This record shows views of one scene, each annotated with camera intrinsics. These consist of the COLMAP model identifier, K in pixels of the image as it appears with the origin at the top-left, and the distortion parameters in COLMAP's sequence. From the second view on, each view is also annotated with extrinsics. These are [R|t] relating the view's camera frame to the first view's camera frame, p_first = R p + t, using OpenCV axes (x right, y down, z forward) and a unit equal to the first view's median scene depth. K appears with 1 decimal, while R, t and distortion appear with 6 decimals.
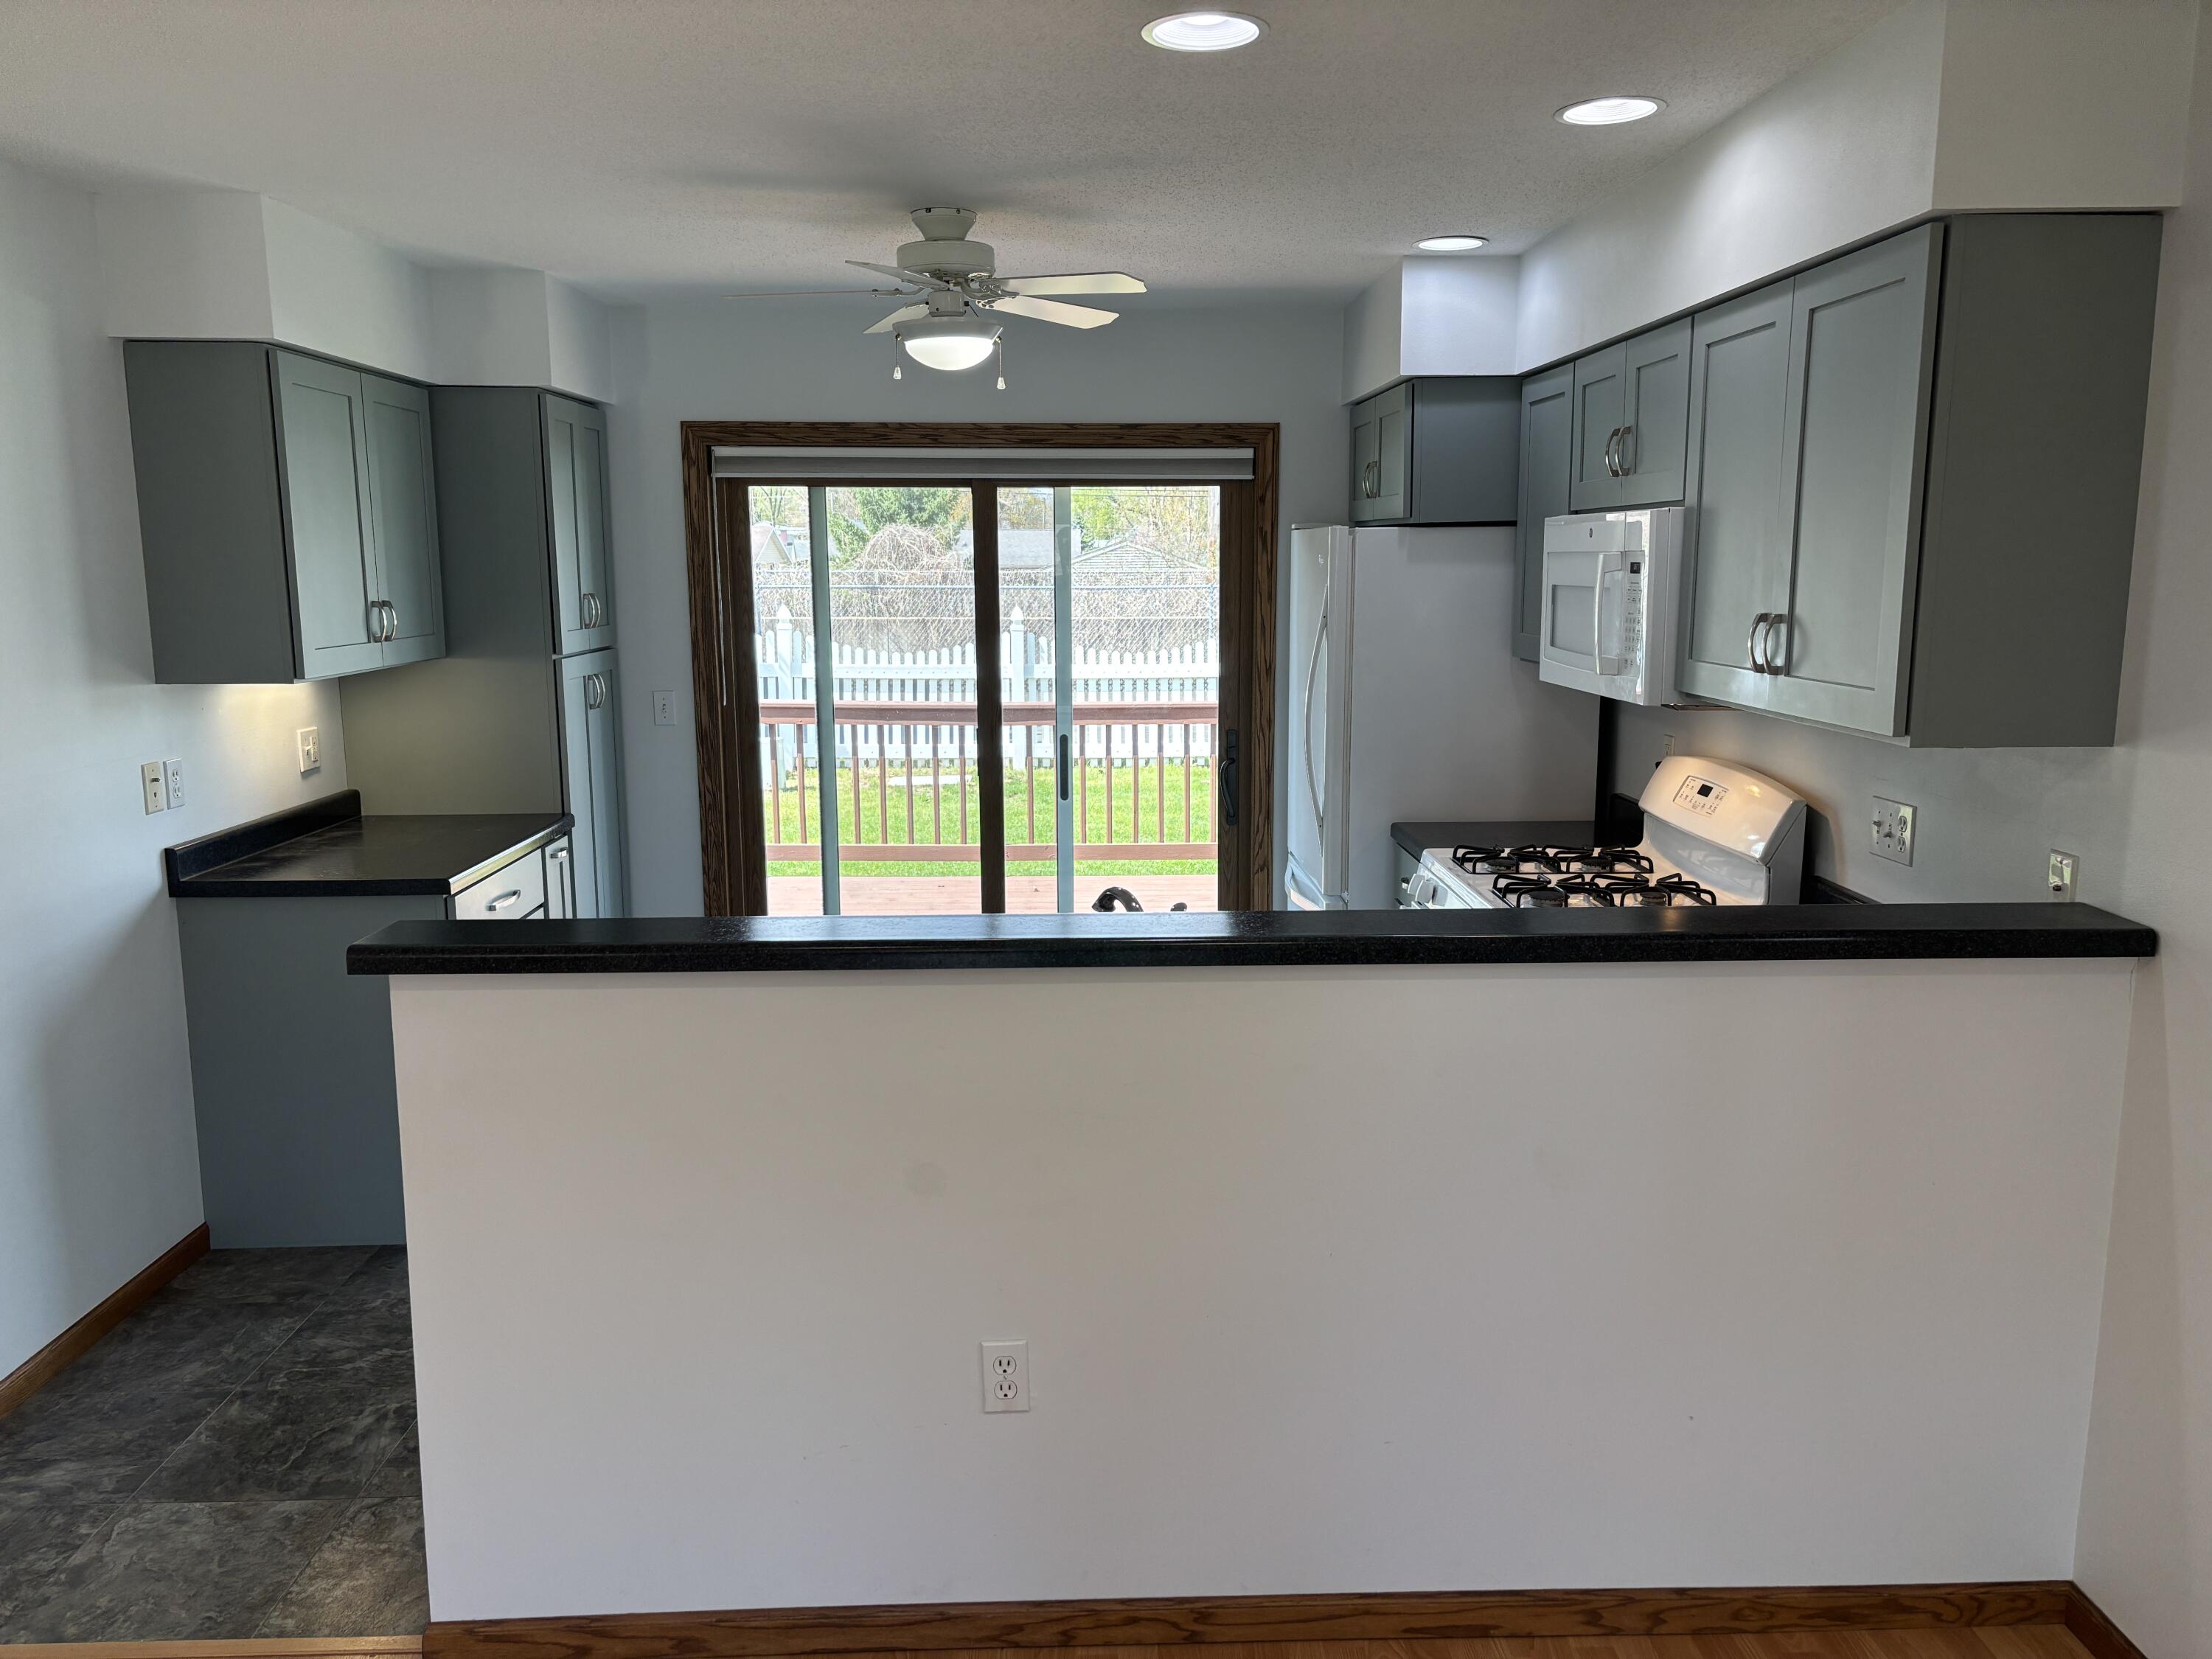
lens RADIAL K [[1660.6, 0, 1117.5], [0, 1660.6, 818.0], [0, 0, 1]] dist [0.115674, 0.000067]
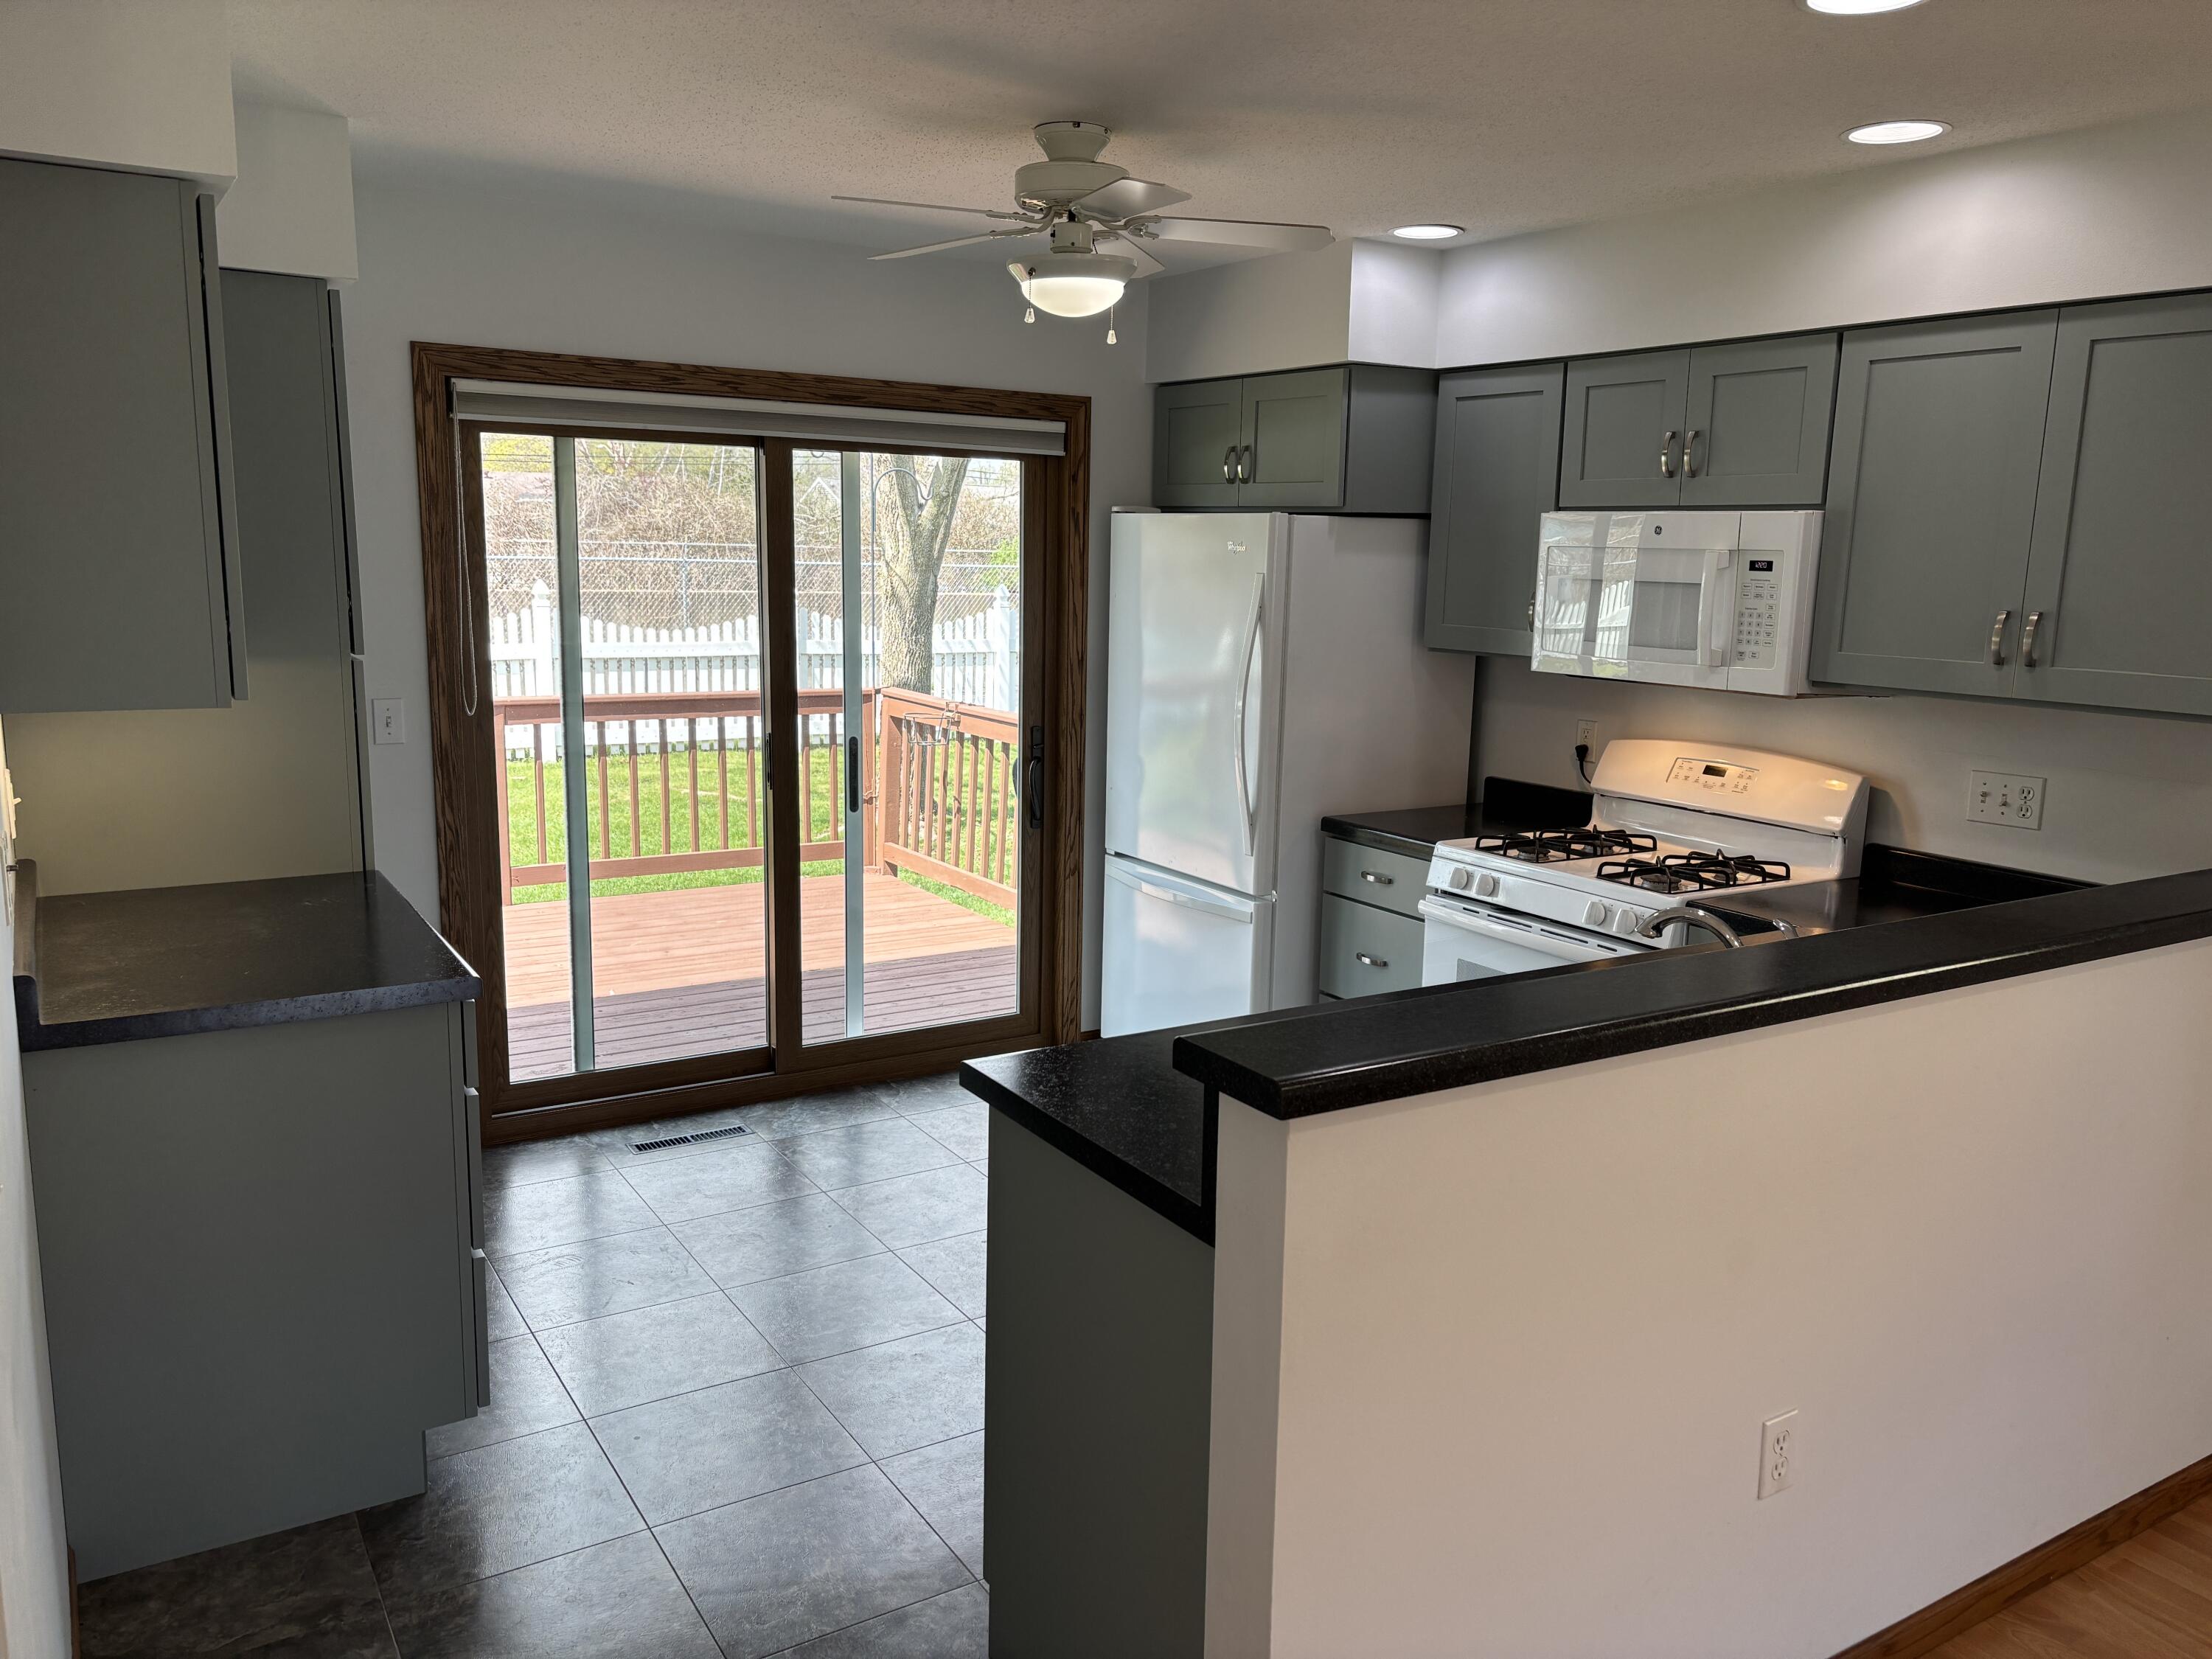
lens RADIAL K [[1666.7, 0, 1106.0], [0, 1666.7, 829.5], [0, 0, 1]] dist [0.046838, 0.000762]
pose [[0.864216, -0.062739, 0.499193, -0.380782], [0.052650, 0.998024, 0.034283, -0.025976], [-0.500358, -0.003345, 0.865812, 0.184619]]
